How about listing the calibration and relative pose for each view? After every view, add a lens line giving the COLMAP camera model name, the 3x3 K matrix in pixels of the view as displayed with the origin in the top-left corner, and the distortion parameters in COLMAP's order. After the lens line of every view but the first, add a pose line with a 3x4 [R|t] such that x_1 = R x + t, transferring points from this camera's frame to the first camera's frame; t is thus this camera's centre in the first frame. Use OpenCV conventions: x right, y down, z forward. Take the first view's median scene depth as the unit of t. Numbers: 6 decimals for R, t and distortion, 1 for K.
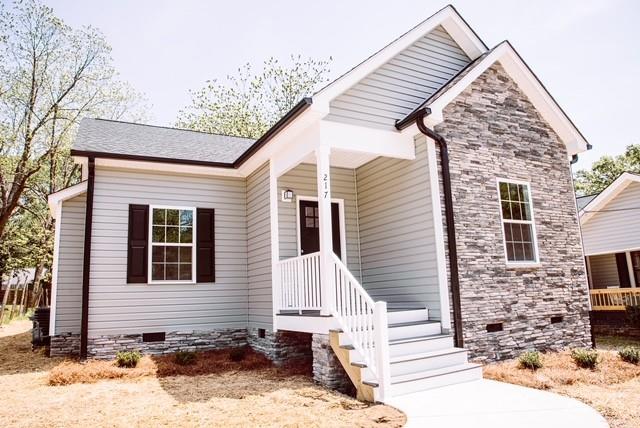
lens RADIAL K [[459.8, 0, 348.2], [0, 459.8, 211.6], [0, 0, 1]] dist [-0.095841, -0.000018]
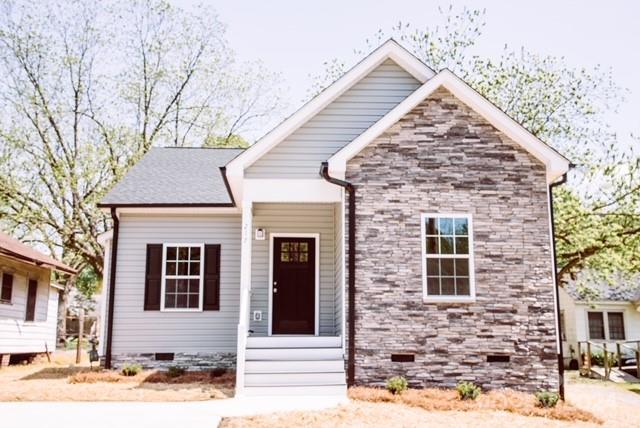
lens RADIAL K [[700.2, 0, 323.1], [0, 700.2, 217.2], [0, 0, 1]] dist [0.104369, 0.000000]
pose [[0.900165, -0.035619, -0.434090, 0.771877], [0.040867, 0.999161, 0.002761, -0.076226], [0.433627, -0.020225, 0.900865, -0.496688]]
